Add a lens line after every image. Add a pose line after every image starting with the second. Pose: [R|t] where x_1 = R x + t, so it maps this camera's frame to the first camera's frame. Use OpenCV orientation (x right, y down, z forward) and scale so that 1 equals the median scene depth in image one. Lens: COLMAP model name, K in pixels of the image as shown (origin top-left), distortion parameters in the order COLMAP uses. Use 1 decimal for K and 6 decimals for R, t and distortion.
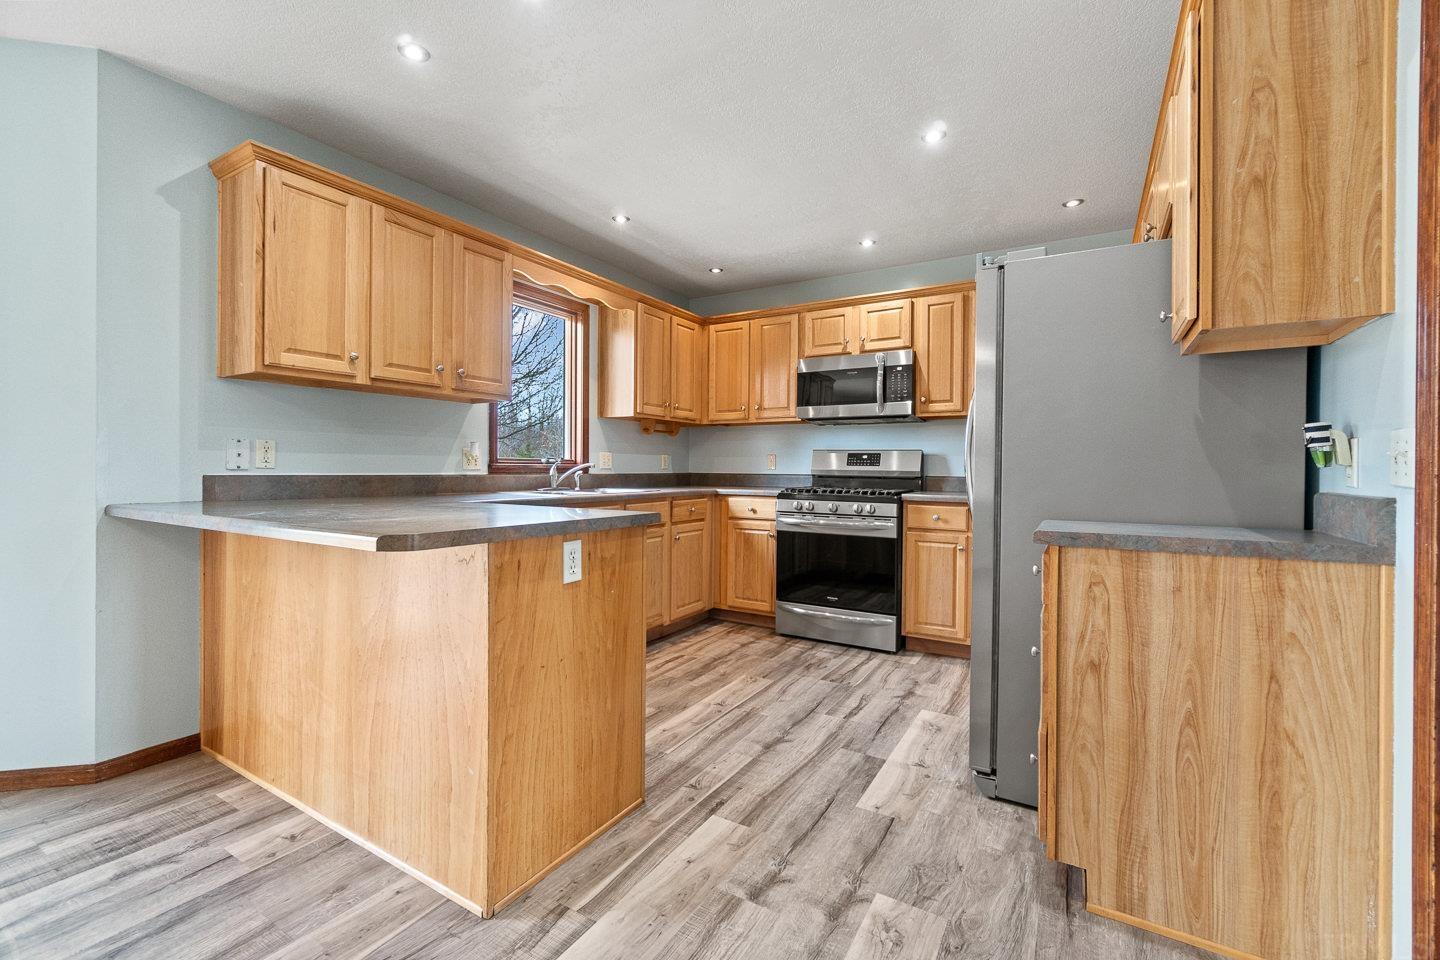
lens RADIAL K [[618.2, 0, 714.9], [0, 618.2, 474.0], [0, 0, 1]] dist [-0.003104, 0.000189]
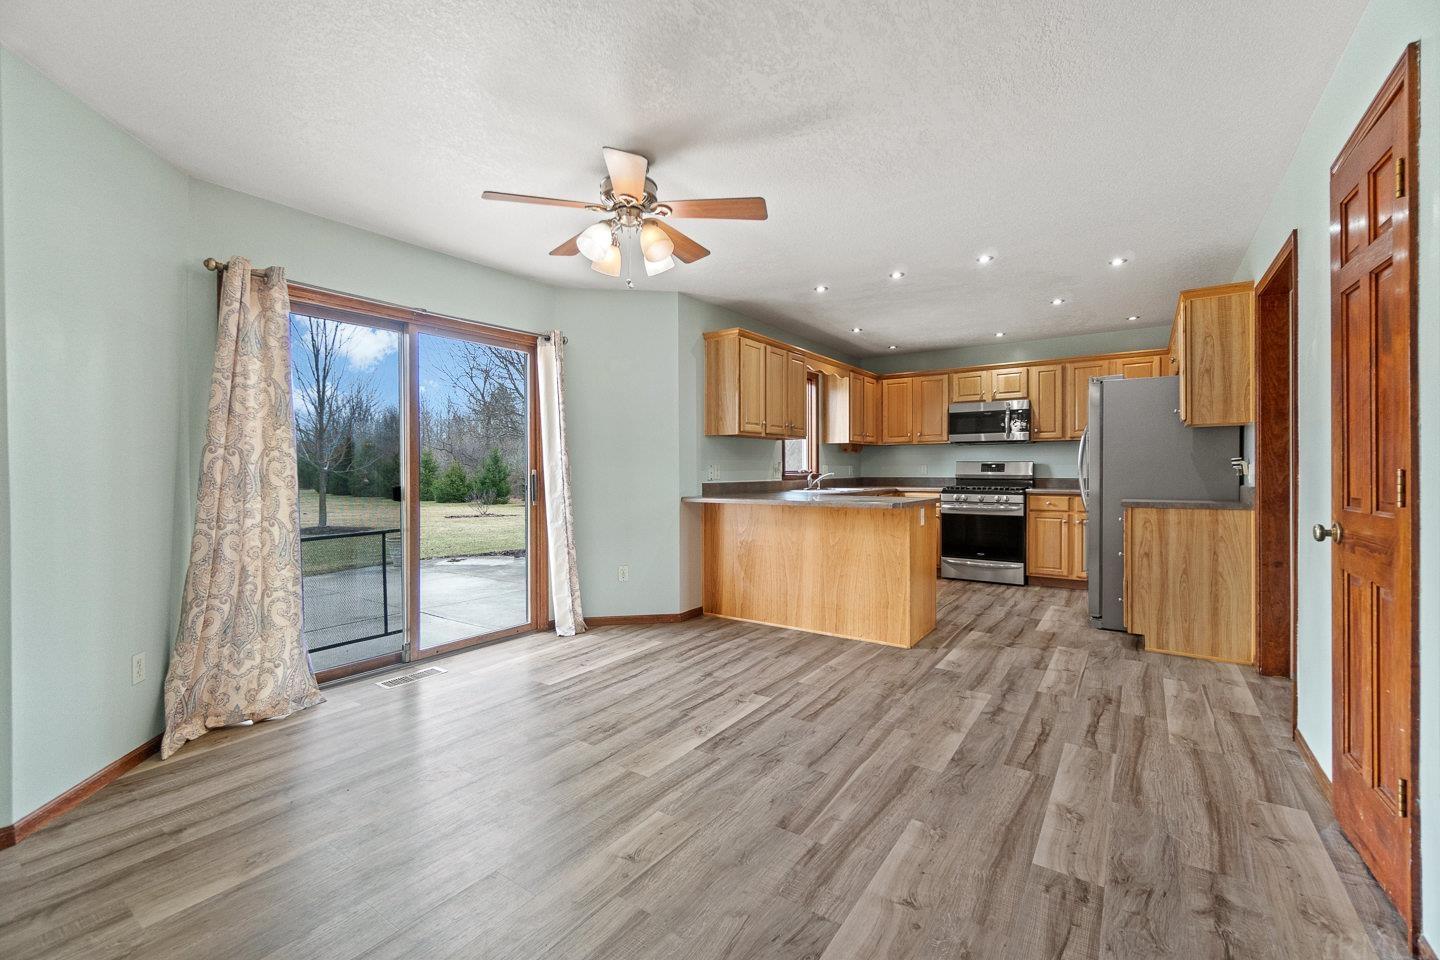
lens RADIAL K [[616.1, 0, 717.4], [0, 616.1, 476.0], [0, 0, 1]] dist [-0.000152, 0.000179]
pose [[0.997983, -0.011954, -0.062347, -0.424450], [0.012049, 0.999927, 0.001148, -0.015258], [0.062329, -0.001897, 0.998054, -0.705738]]
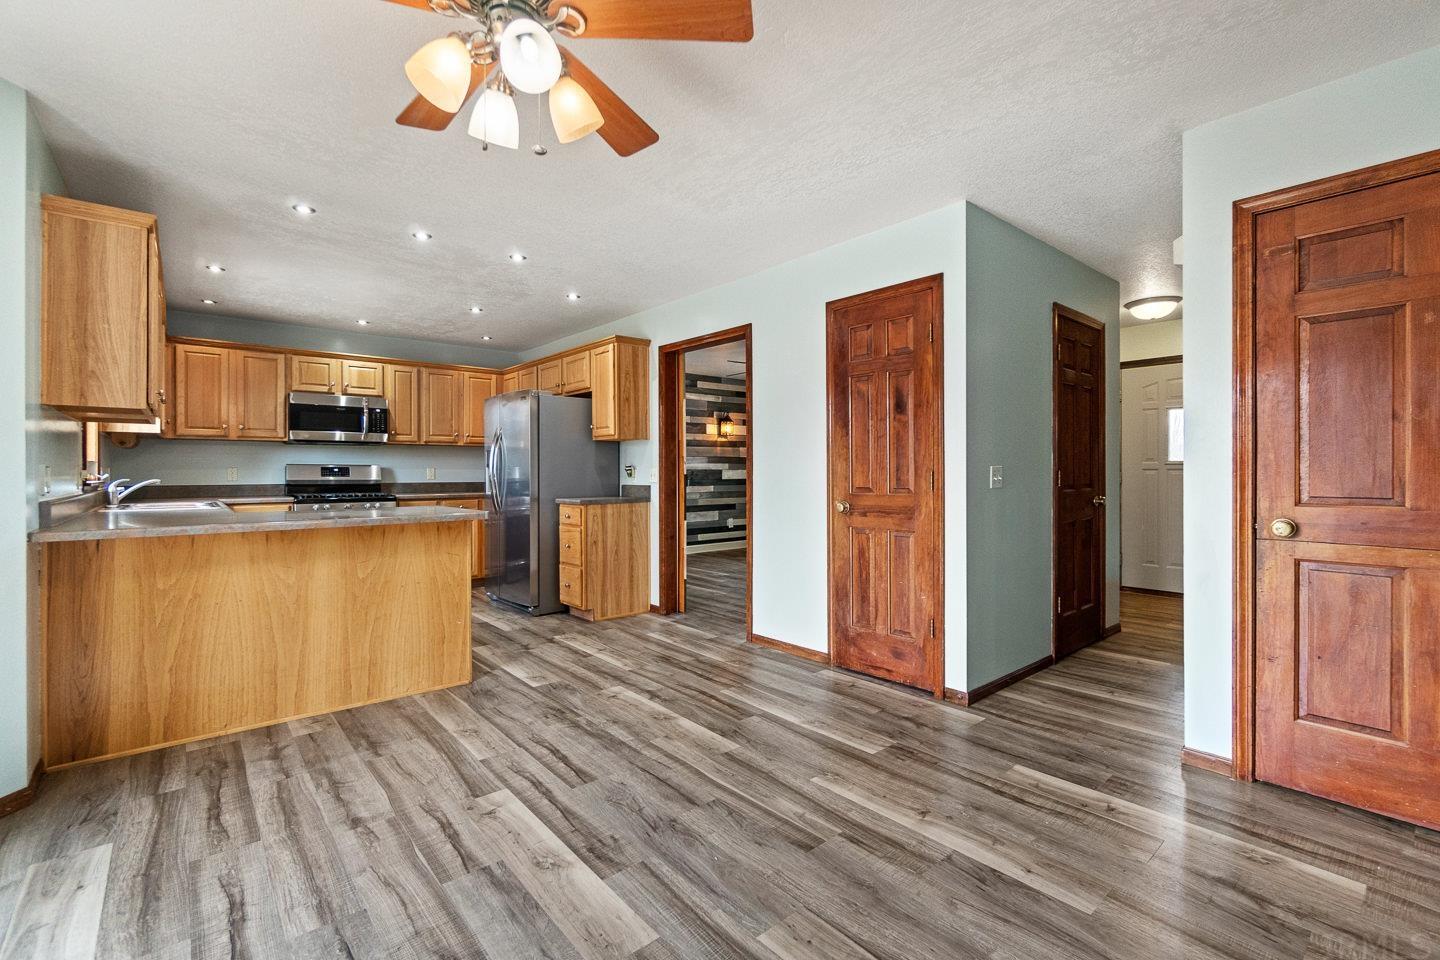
lens RADIAL K [[626.2, 0, 701.9], [0, 626.2, 470.7], [0, 0, 1]] dist [-0.002974, 0.000010]
pose [[0.325350, -0.008754, 0.945553, -0.943045], [0.014295, 0.999888, 0.004338, -0.024139], [-0.945486, 0.012105, 0.325439, -0.234040]]
